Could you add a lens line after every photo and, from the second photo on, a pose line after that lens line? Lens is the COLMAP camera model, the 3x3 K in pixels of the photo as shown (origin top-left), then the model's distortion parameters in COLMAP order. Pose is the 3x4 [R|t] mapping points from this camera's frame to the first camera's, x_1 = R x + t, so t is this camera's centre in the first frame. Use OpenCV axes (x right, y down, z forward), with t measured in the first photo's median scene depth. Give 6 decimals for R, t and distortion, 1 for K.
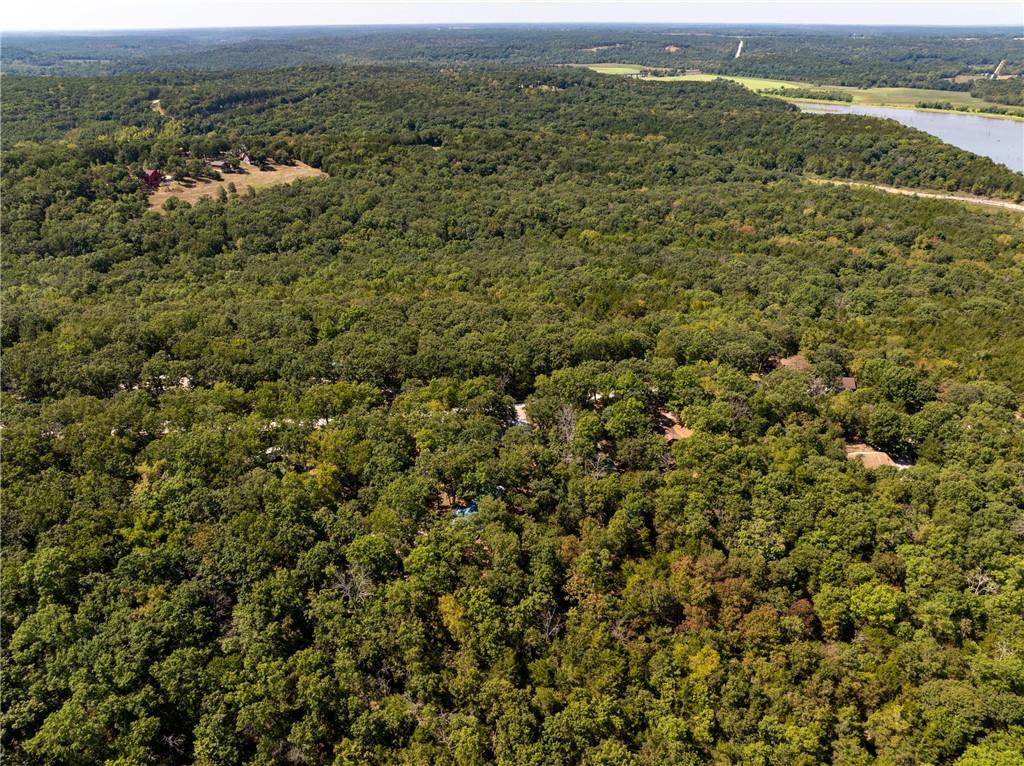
lens RADIAL K [[717.1, 0, 513.8], [0, 717.1, 385.7], [0, 0, 1]] dist [-0.057377, 0.029843]
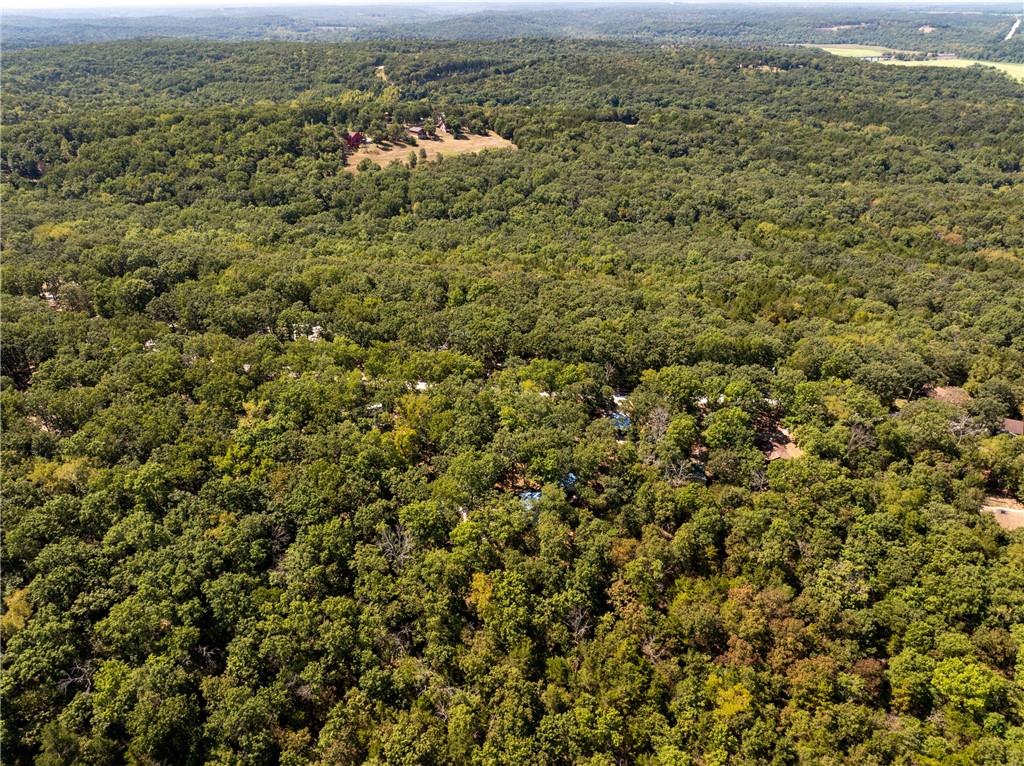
lens RADIAL K [[717.1, 0, 513.8], [0, 717.1, 385.7], [0, 0, 1]] dist [-0.057377, 0.029843]
pose [[0.958628, 0.138722, -0.248572, 0.110054], [-0.131168, 0.990256, 0.046782, -0.015230], [0.252640, -0.012242, 0.967483, 0.025335]]
